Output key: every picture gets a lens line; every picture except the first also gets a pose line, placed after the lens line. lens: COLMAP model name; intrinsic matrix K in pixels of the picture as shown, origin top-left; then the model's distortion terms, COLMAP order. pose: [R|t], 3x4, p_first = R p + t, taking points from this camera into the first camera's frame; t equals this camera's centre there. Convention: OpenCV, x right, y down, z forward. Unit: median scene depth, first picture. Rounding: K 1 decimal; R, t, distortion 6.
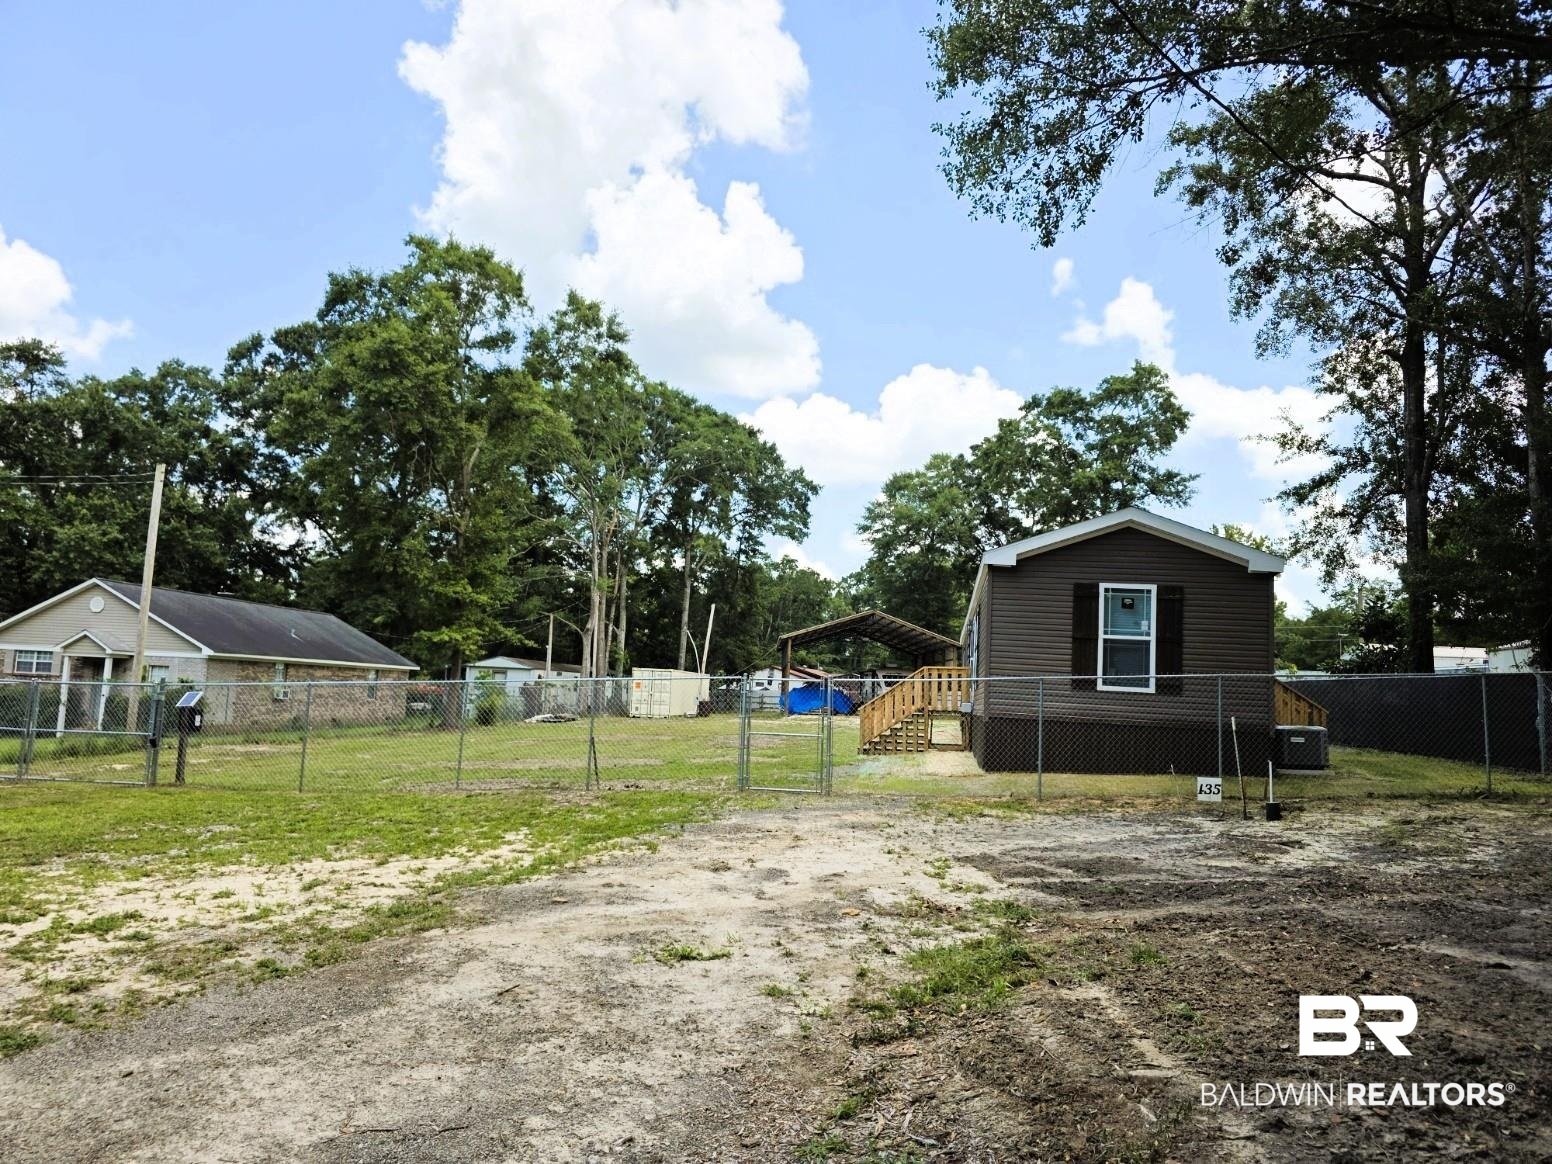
lens RADIAL K [[1093.5, 0, 776.0], [0, 1093.5, 582.0], [0, 0, 1]] dist [0.054265, -0.000374]
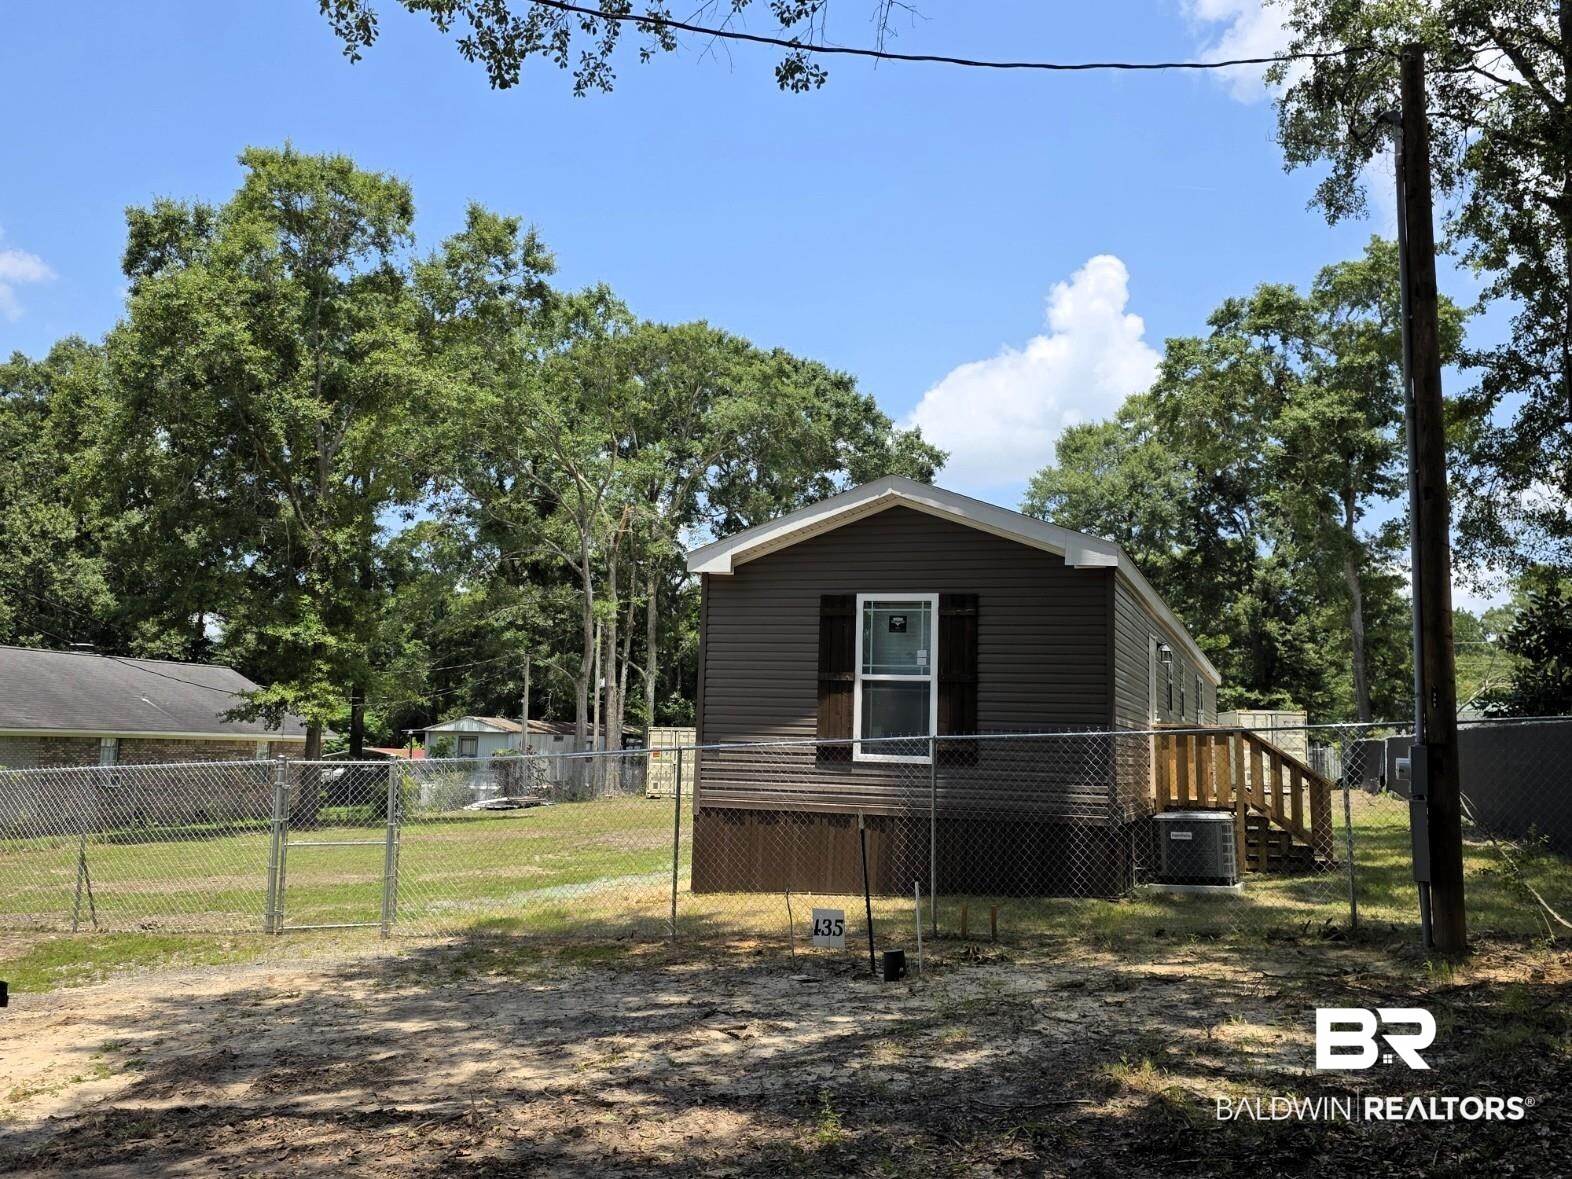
lens RADIAL K [[1544.6, 0, 764.8], [0, 1544.6, 527.4], [0, 0, 1]] dist [0.091790, -0.004898]
pose [[0.983463, -0.047822, -0.174682, 0.207487], [0.039974, 0.998039, -0.048177, 0.001872], [0.176643, 0.040398, 0.983446, 0.049633]]
